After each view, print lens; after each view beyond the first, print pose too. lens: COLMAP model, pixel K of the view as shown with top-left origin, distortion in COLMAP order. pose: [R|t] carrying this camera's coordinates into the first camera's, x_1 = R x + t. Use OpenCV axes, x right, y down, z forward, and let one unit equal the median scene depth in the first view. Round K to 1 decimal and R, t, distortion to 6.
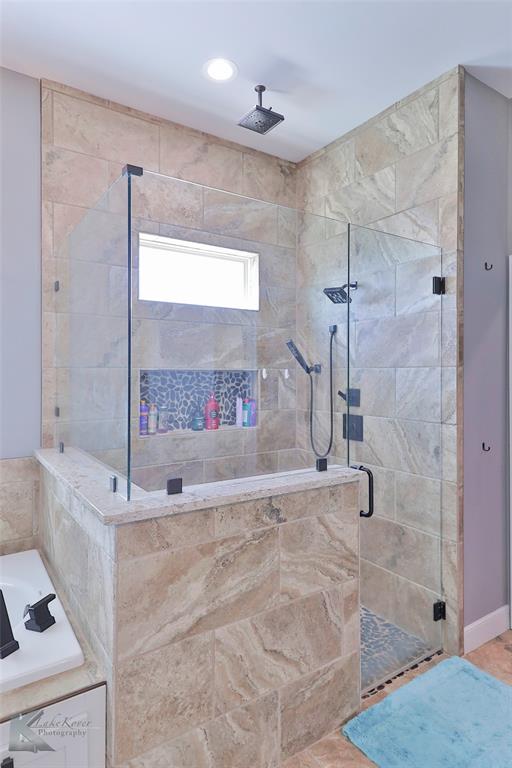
lens RADIAL K [[447.4, 0, 255.7], [0, 447.4, 372.9], [0, 0, 1]] dist [0.019789, -0.002599]
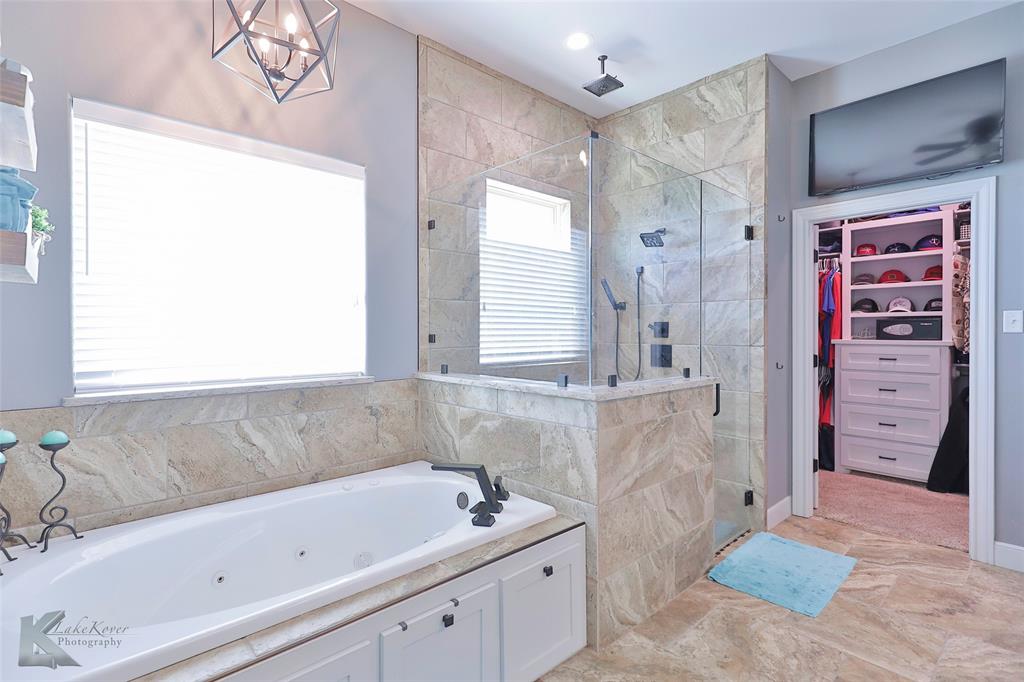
lens RADIAL K [[488.6, 0, 511.6], [0, 488.6, 334.7], [0, 0, 1]] dist [0.016695, -0.007398]
pose [[0.988014, -0.005758, 0.154255, -0.430764], [0.004400, 0.999949, 0.009143, 0.066449], [-0.154300, -0.008354, 0.987989, -0.217012]]
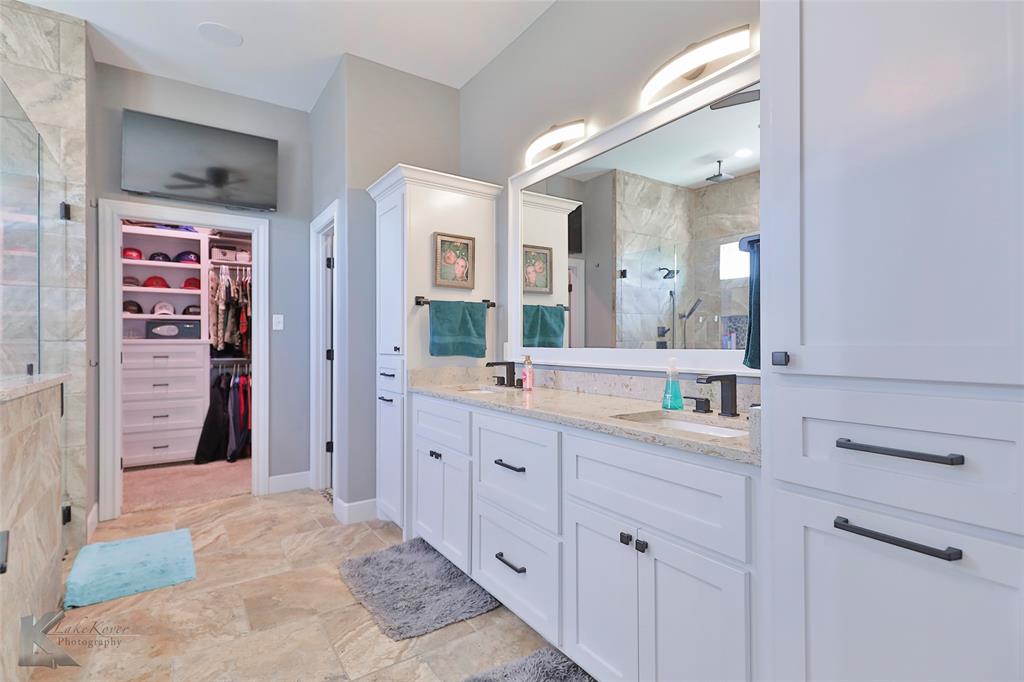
lens RADIAL K [[480.6, 0, 511.3], [0, 480.6, 343.1], [0, 0, 1]] dist [-0.001435, 0.000009]
pose [[-0.004986, -0.007248, 0.999961, -0.729221], [-0.000769, 0.999973, 0.007244, 0.108648], [-0.999987, -0.000733, -0.004992, -0.051713]]
